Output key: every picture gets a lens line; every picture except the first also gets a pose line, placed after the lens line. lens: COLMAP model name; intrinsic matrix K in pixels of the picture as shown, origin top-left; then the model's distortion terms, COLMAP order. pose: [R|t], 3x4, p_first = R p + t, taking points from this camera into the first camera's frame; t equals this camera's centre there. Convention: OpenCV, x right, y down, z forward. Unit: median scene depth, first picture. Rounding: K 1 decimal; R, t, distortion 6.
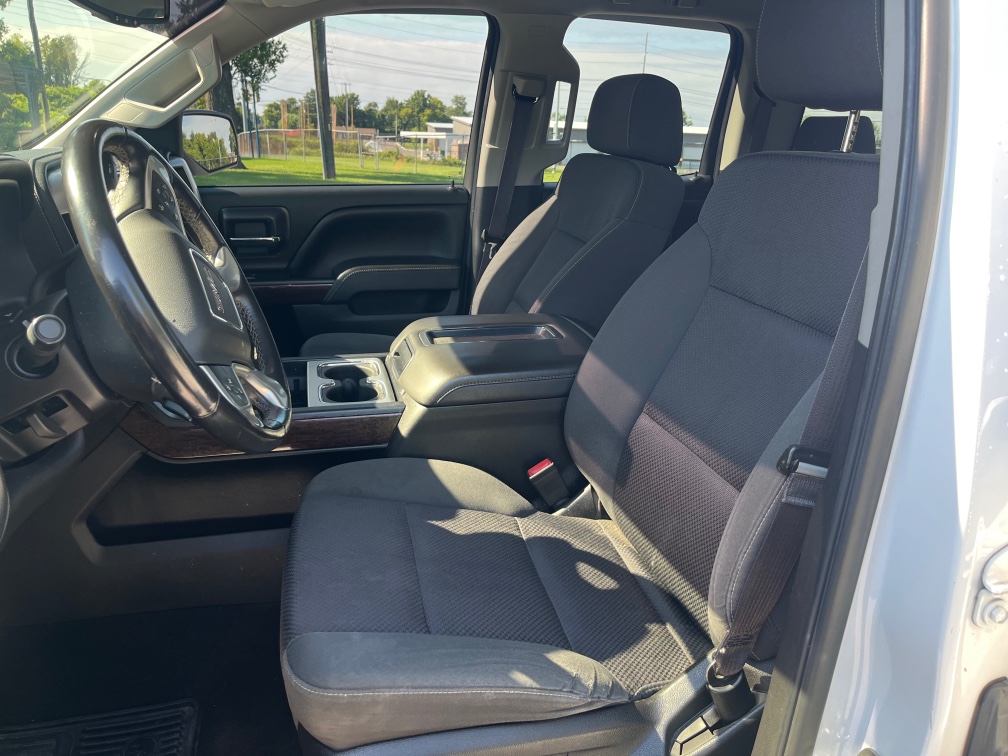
lens RADIAL K [[757.3, 0, 505.7], [0, 757.3, 371.5], [0, 0, 1]] dist [0.060187, -0.080794]
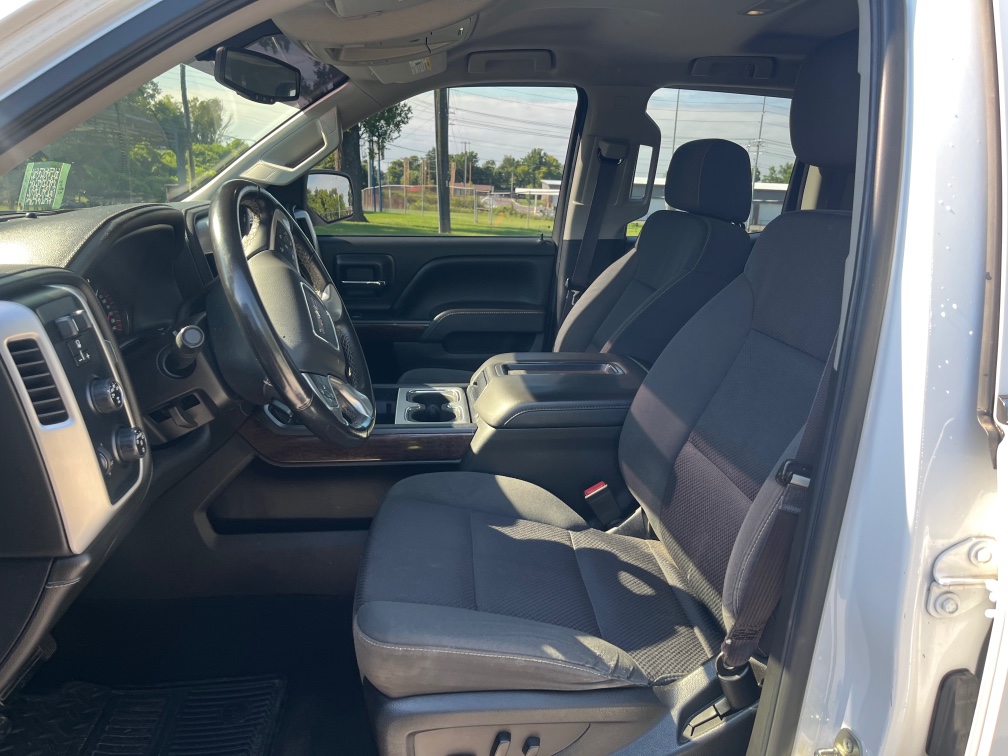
lens RADIAL K [[757.3, 0, 524.8], [0, 757.3, 374.0], [0, 0, 1]] dist [0.060187, -0.080794]
pose [[0.992884, 0.034942, -0.113846, 0.066851], [-0.042340, 0.997101, -0.063227, 0.036223], [0.111307, 0.067597, 0.991484, -0.126695]]
